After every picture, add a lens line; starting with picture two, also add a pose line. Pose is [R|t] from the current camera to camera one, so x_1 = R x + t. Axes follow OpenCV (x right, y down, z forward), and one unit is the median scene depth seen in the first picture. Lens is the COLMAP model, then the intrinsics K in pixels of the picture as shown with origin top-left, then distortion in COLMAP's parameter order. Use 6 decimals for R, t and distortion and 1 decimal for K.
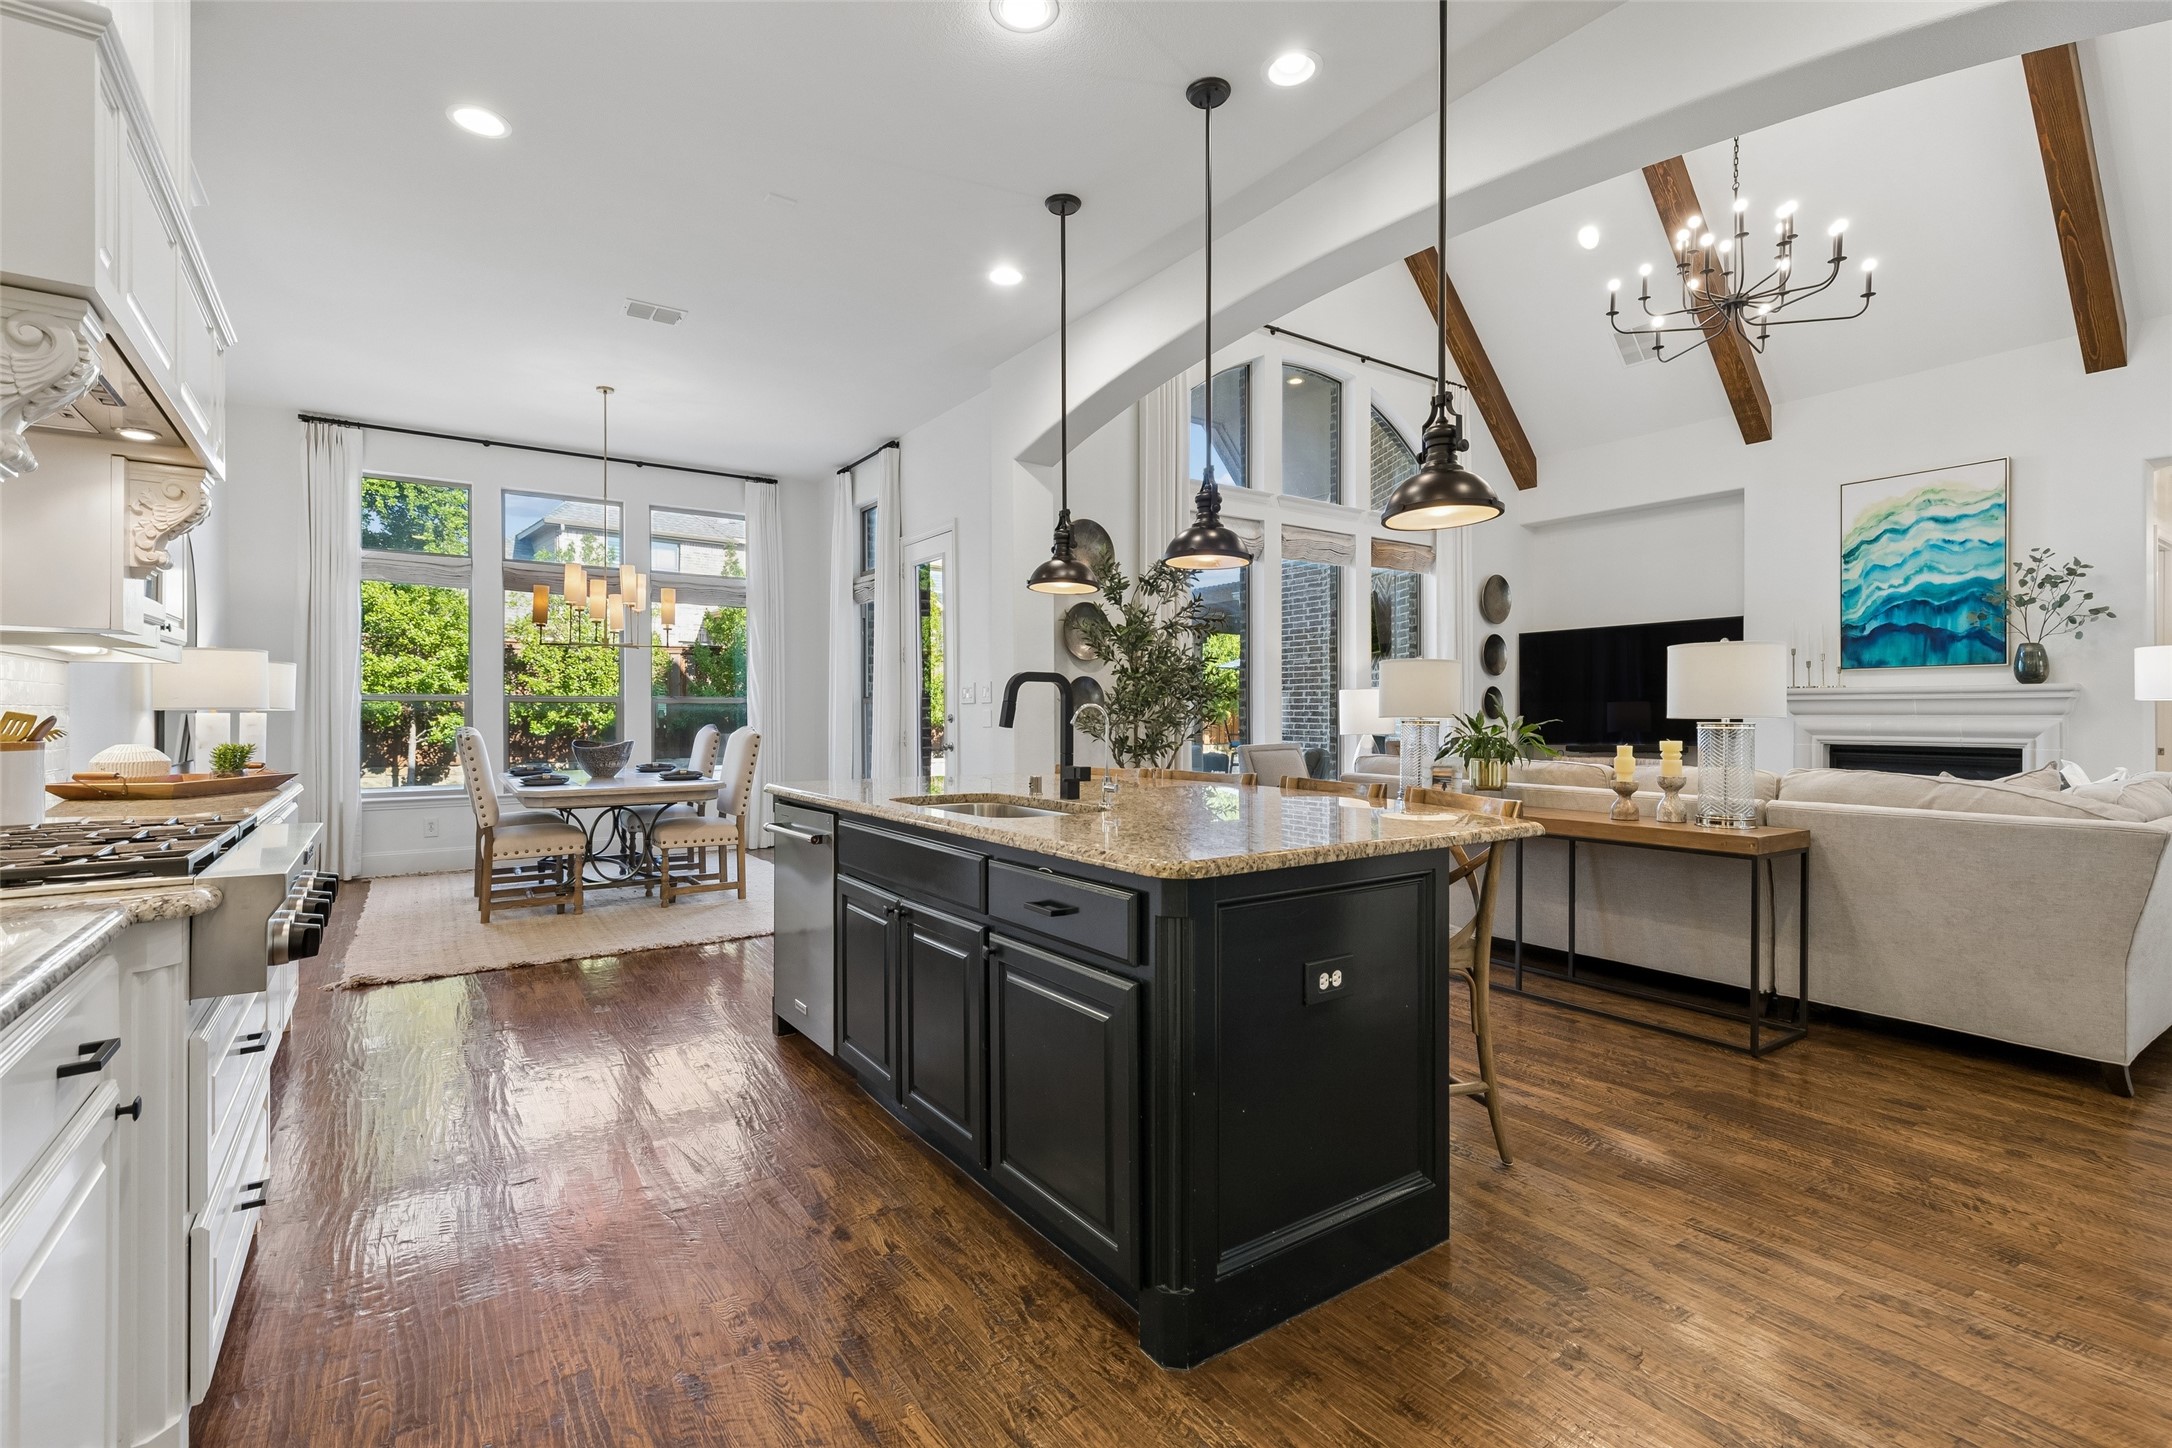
lens RADIAL K [[987.9, 0, 1101.9], [0, 987.9, 719.7], [0, 0, 1]] dist [0.003083, -0.002078]
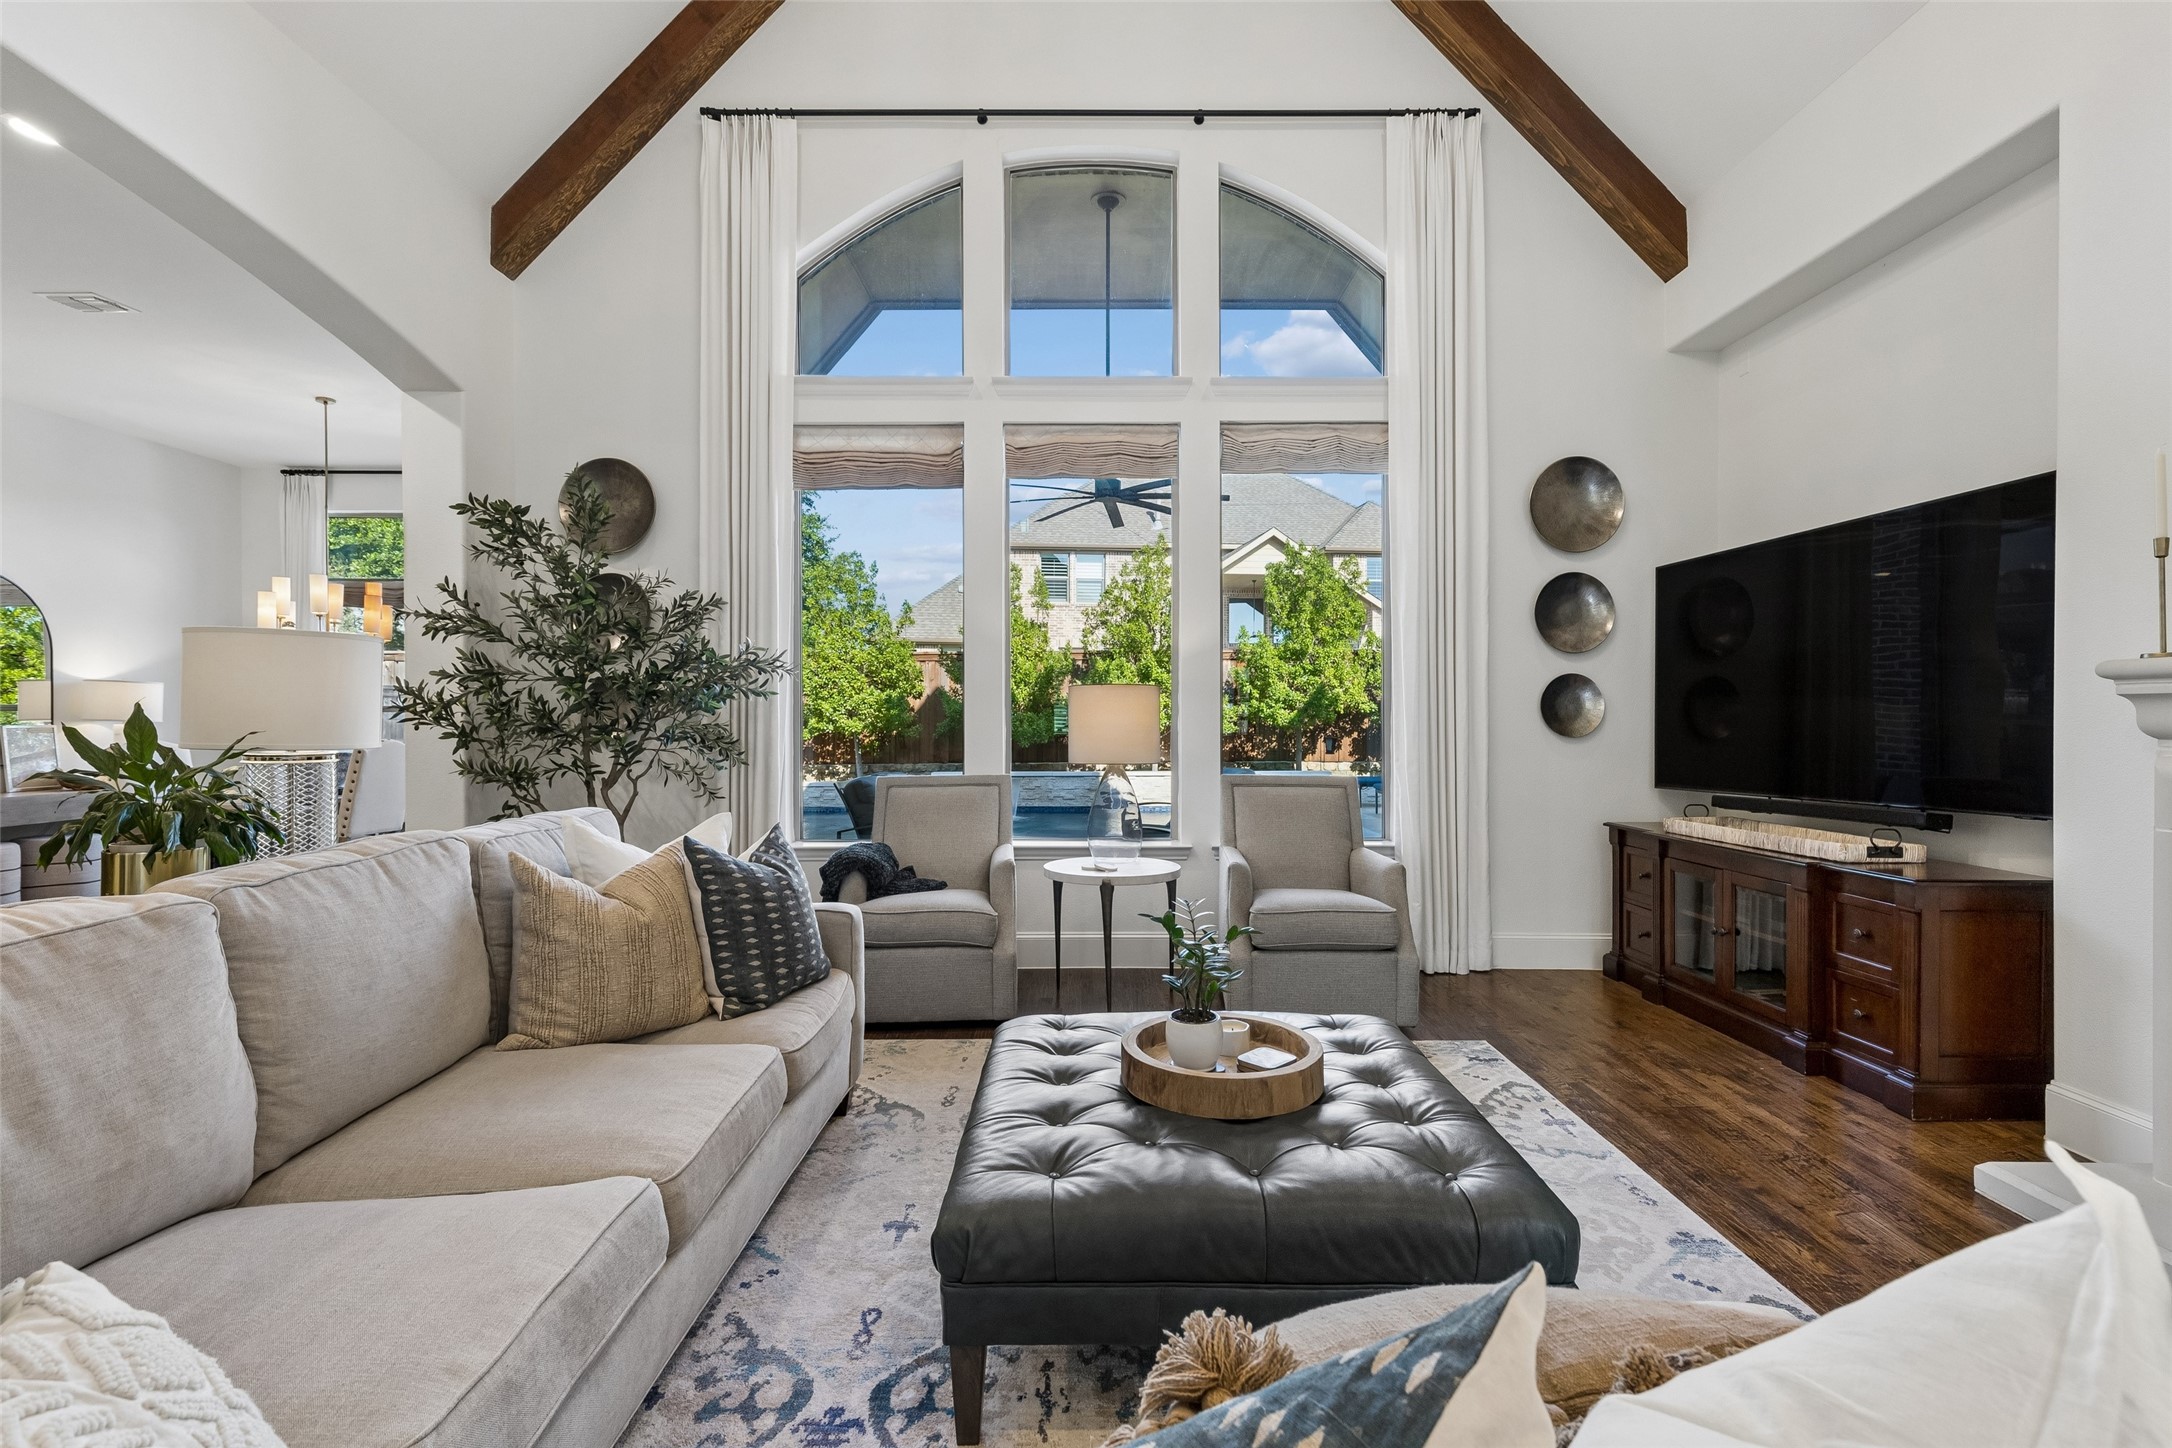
lens RADIAL K [[987.9, 0, 1092.9], [0, 987.9, 721.0], [0, 0, 1]] dist [0.003083, -0.002078]
pose [[0.810924, 0.004395, -0.585136, 0.647380], [-0.004185, 0.999990, 0.001712, -0.010634], [0.585137, 0.001060, 0.810934, 0.568791]]
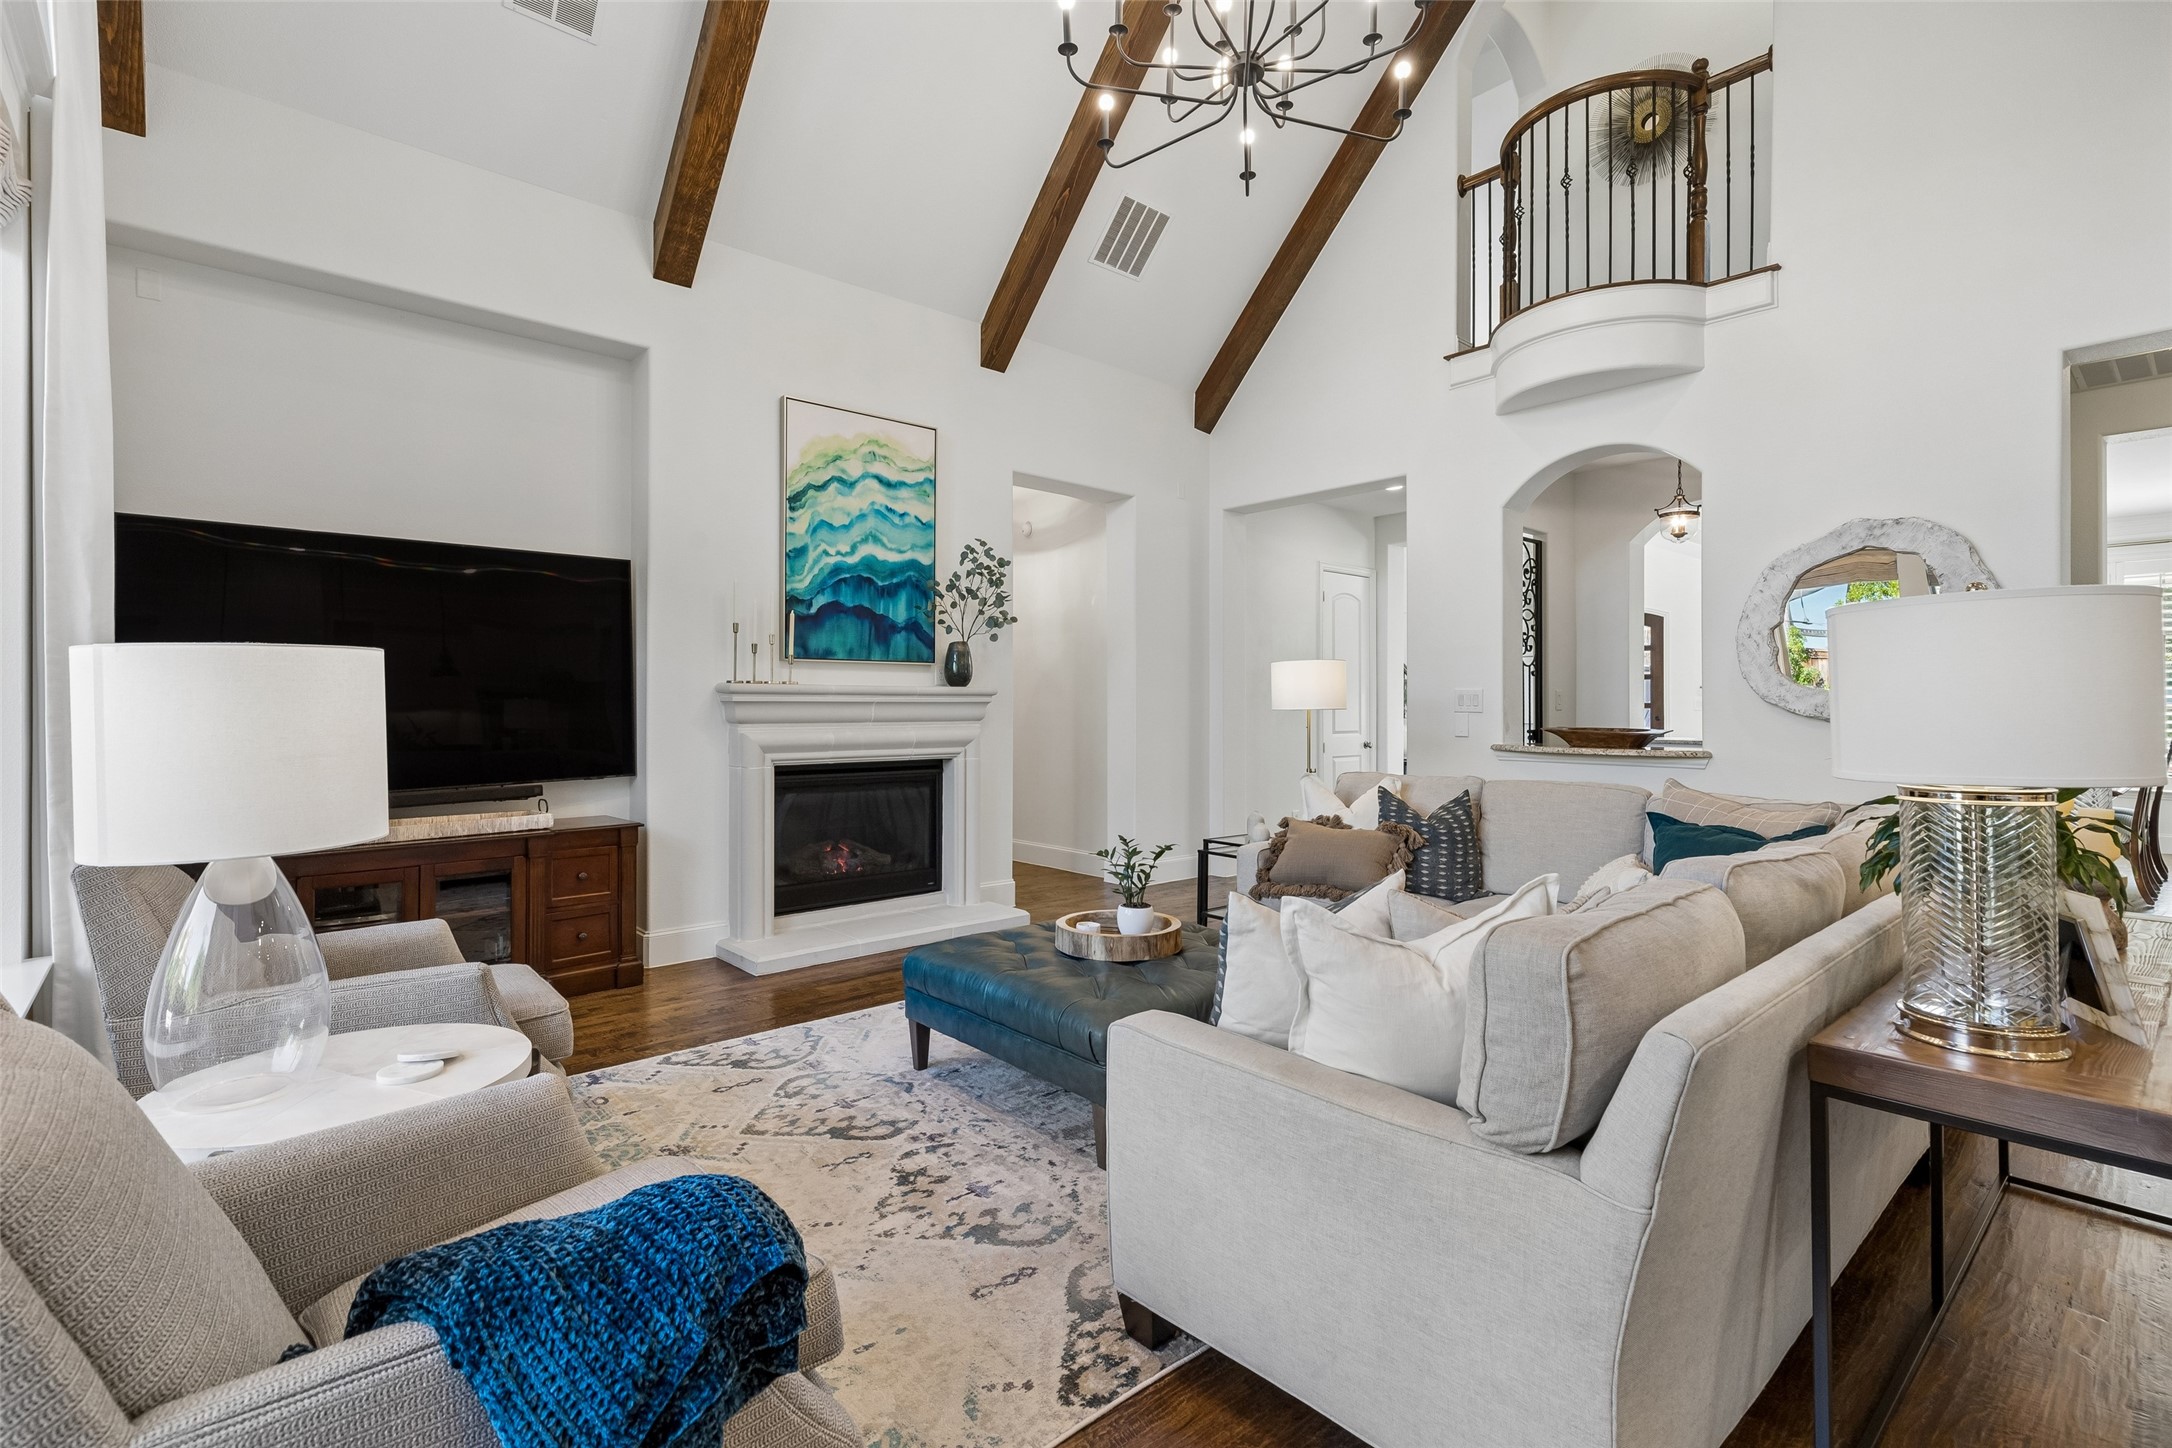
lens RADIAL K [[987.9, 0, 1076.3], [0, 987.9, 694.3], [0, 0, 1]] dist [0.003083, -0.002078]
pose [[-0.086058, 0.009316, 0.996247, 0.028479], [0.001443, 0.999956, -0.009226, -0.019500], [-0.996289, 0.000644, -0.086068, 0.896095]]
